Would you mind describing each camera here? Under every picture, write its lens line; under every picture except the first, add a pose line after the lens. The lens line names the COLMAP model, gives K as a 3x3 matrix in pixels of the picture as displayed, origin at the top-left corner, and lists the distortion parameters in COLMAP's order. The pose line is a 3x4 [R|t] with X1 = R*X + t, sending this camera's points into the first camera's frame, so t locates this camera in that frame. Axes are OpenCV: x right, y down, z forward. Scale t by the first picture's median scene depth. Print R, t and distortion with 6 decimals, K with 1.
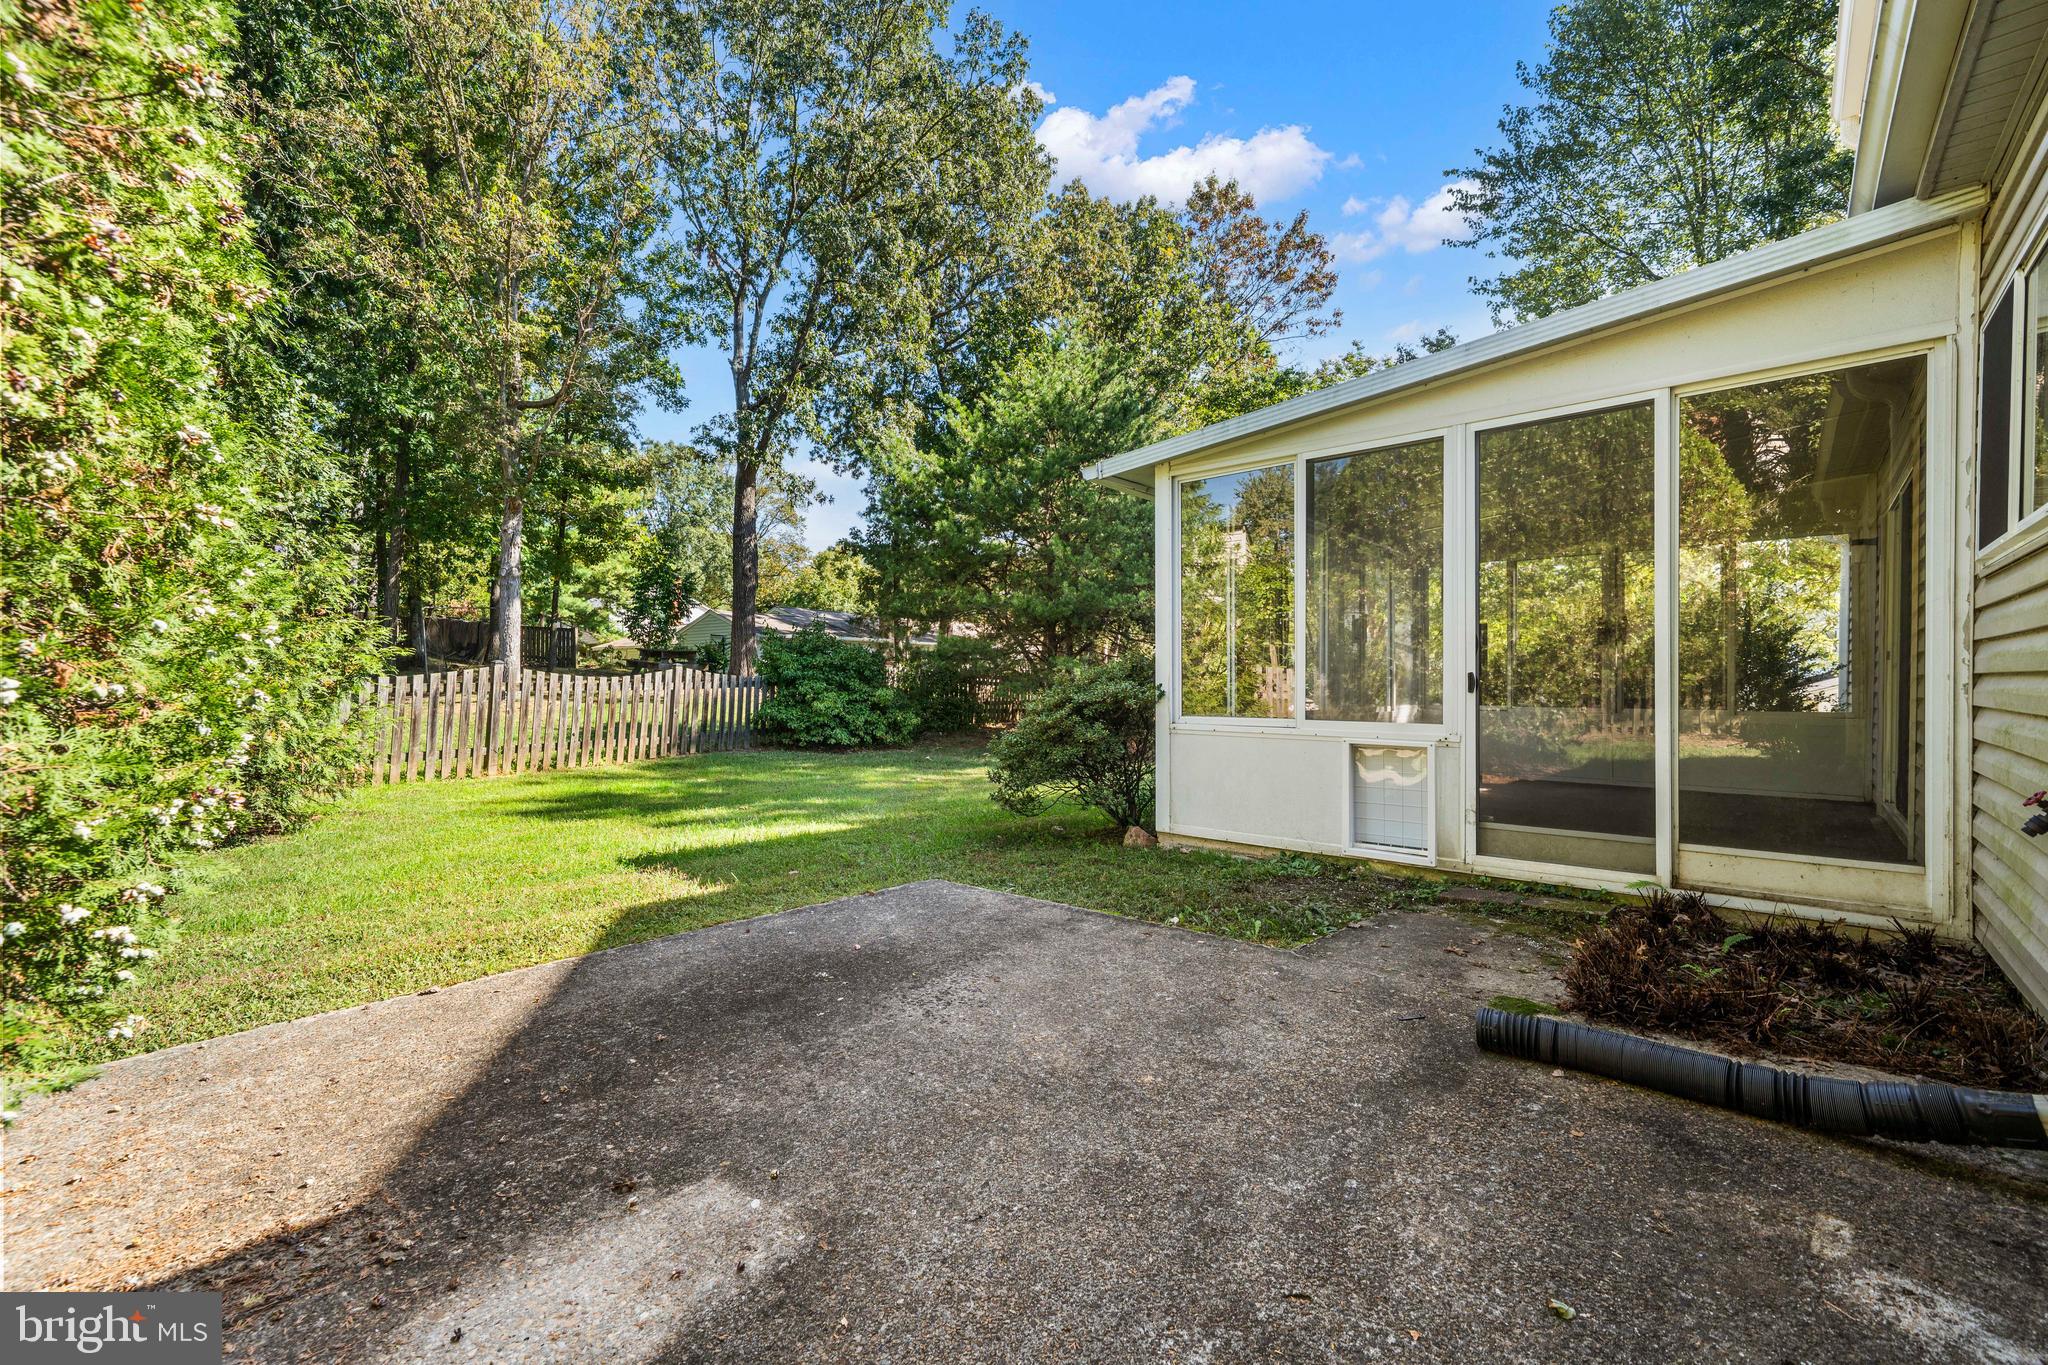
lens RADIAL K [[875.0, 0, 1024.0], [0, 875.0, 682.5], [0, 0, 1]] dist [0.000315, 0.000113]
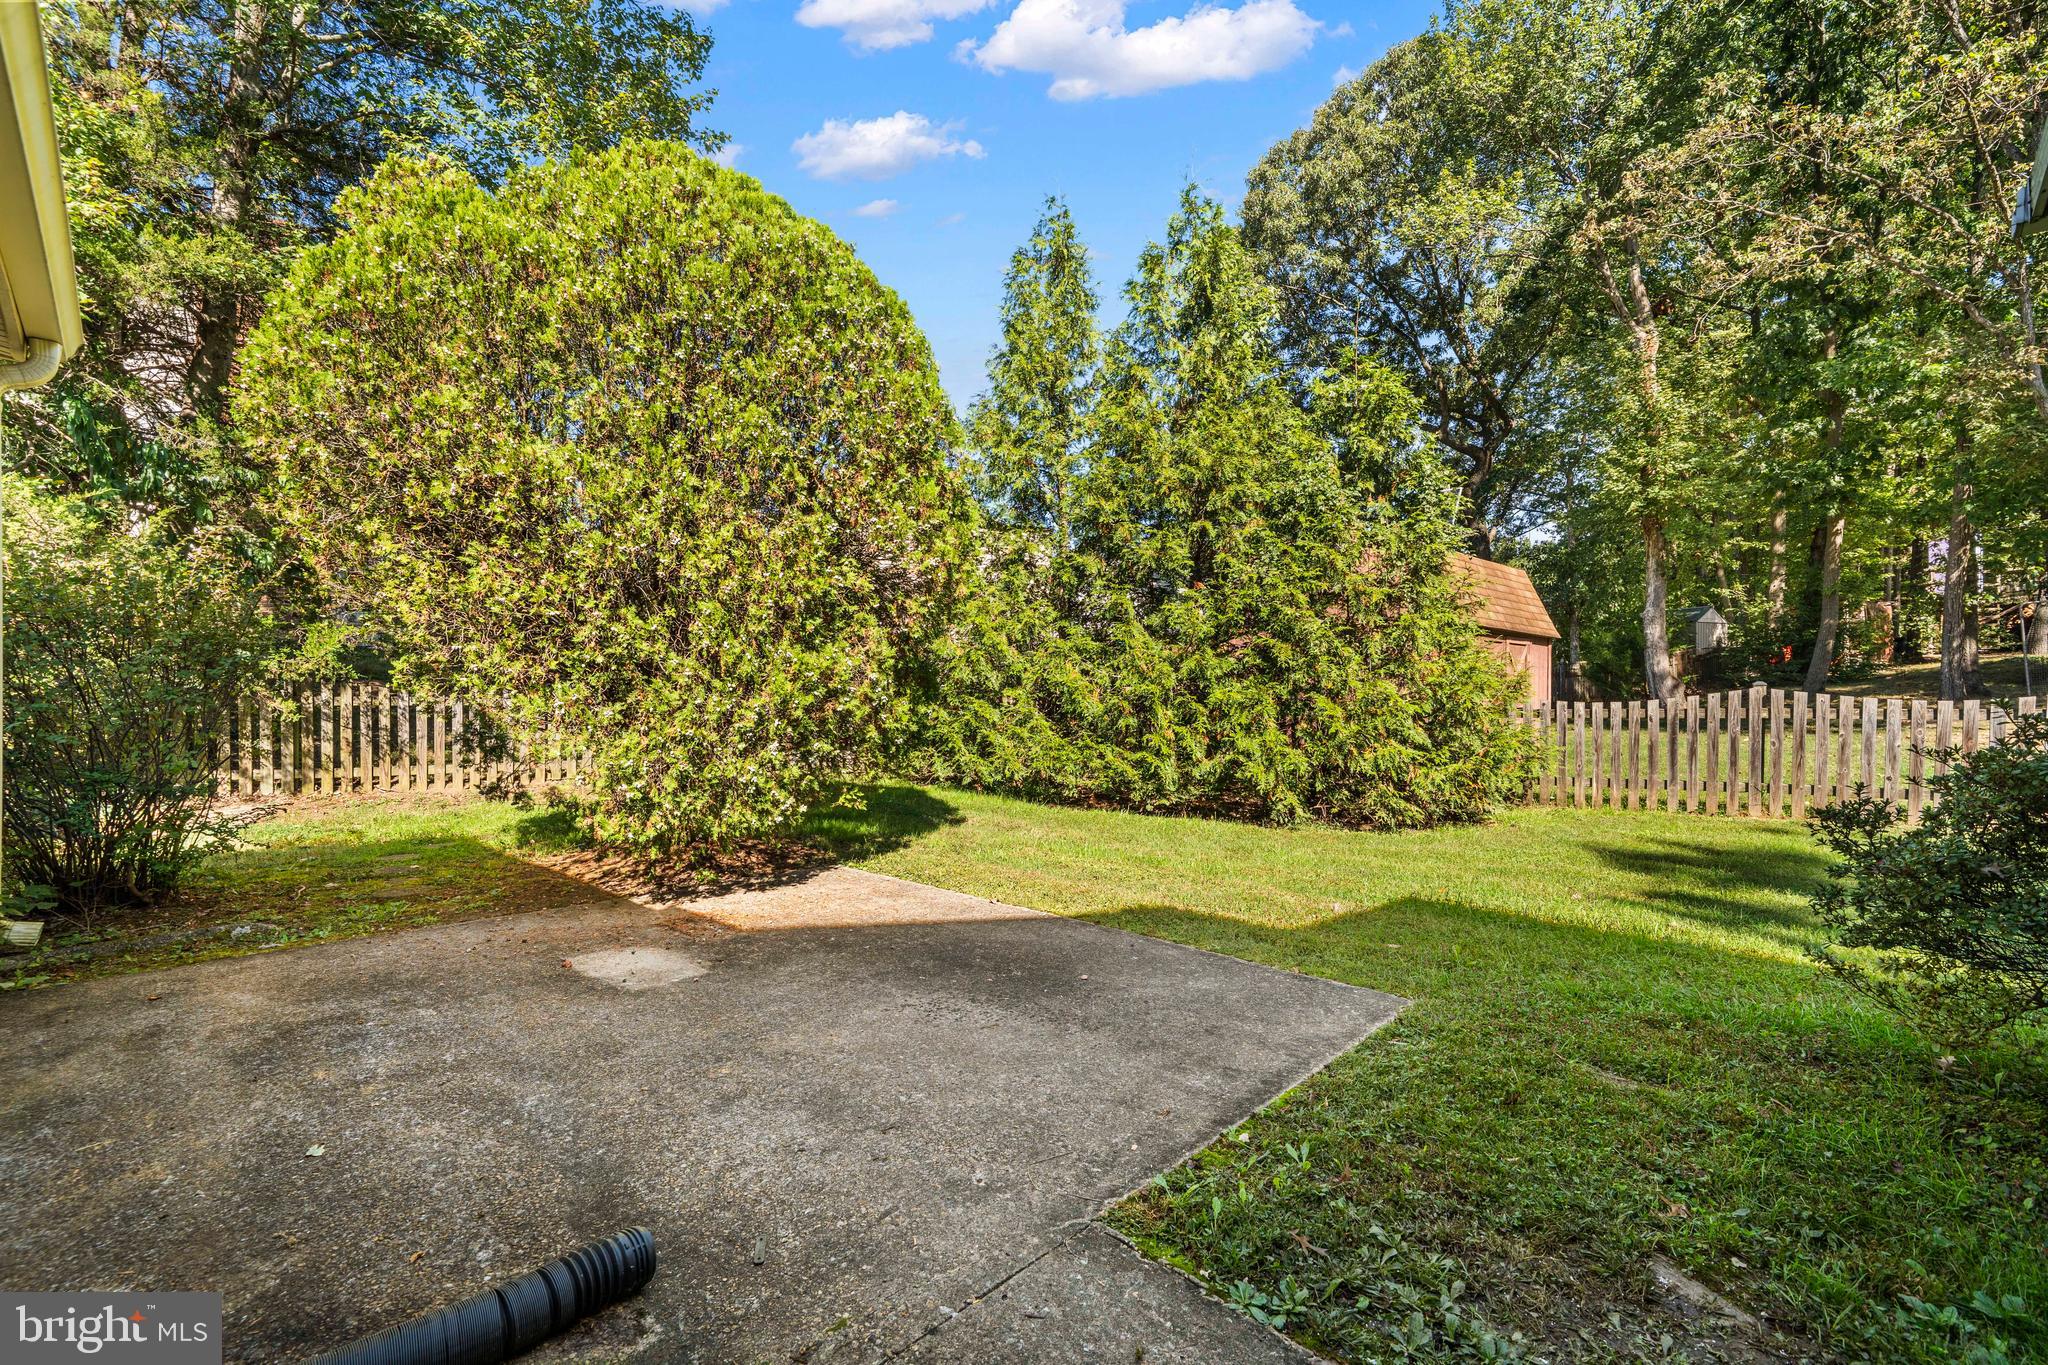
lens RADIAL K [[875.0, 0, 1024.0], [0, 875.0, 682.5], [0, 0, 1]] dist [0.000315, 0.000113]
pose [[-0.050298, -0.017569, -0.998580, 1.003836], [0.003717, 0.999835, -0.017779, -0.045303], [0.998727, -0.004606, -0.050224, 1.107444]]
